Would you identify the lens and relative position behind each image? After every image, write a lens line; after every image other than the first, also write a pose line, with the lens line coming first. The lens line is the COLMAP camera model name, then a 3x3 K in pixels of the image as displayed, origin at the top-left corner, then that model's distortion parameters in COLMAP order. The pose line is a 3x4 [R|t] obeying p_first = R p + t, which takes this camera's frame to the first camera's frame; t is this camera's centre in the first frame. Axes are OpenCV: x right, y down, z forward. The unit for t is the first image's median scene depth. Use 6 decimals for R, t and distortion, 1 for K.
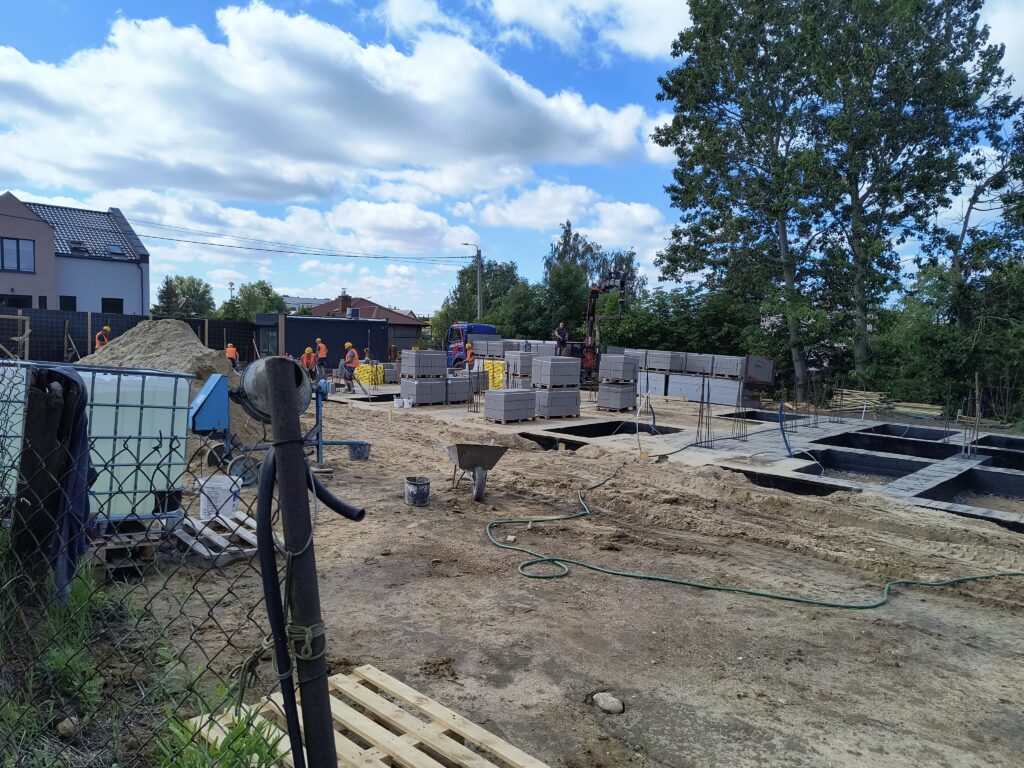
lens RADIAL K [[700.8, 0, 506.0], [0, 700.8, 389.7], [0, 0, 1]] dist [0.032639, -0.022240]
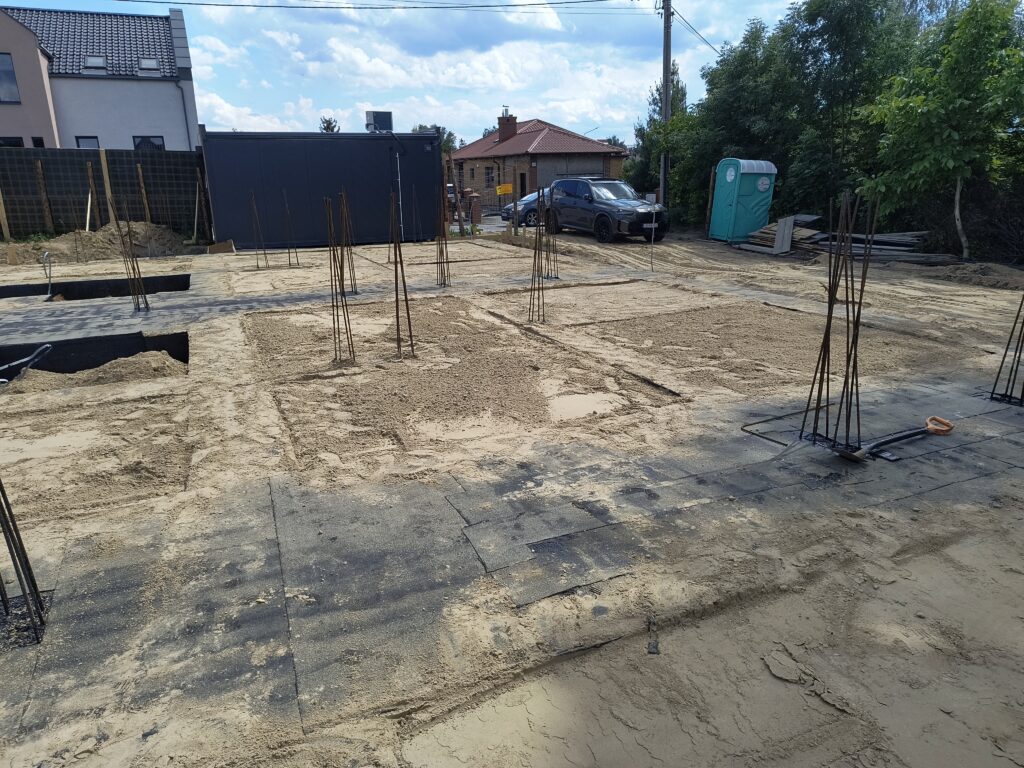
lens RADIAL K [[700.8, 0, 506.0], [0, 700.8, 389.7], [0, 0, 1]] dist [0.032639, -0.022240]
pose [[0.920813, 0.059897, -0.385378, 0.071489], [0.020933, 0.979121, 0.202197, -0.016219], [0.389443, -0.194253, 0.900333, 0.461254]]
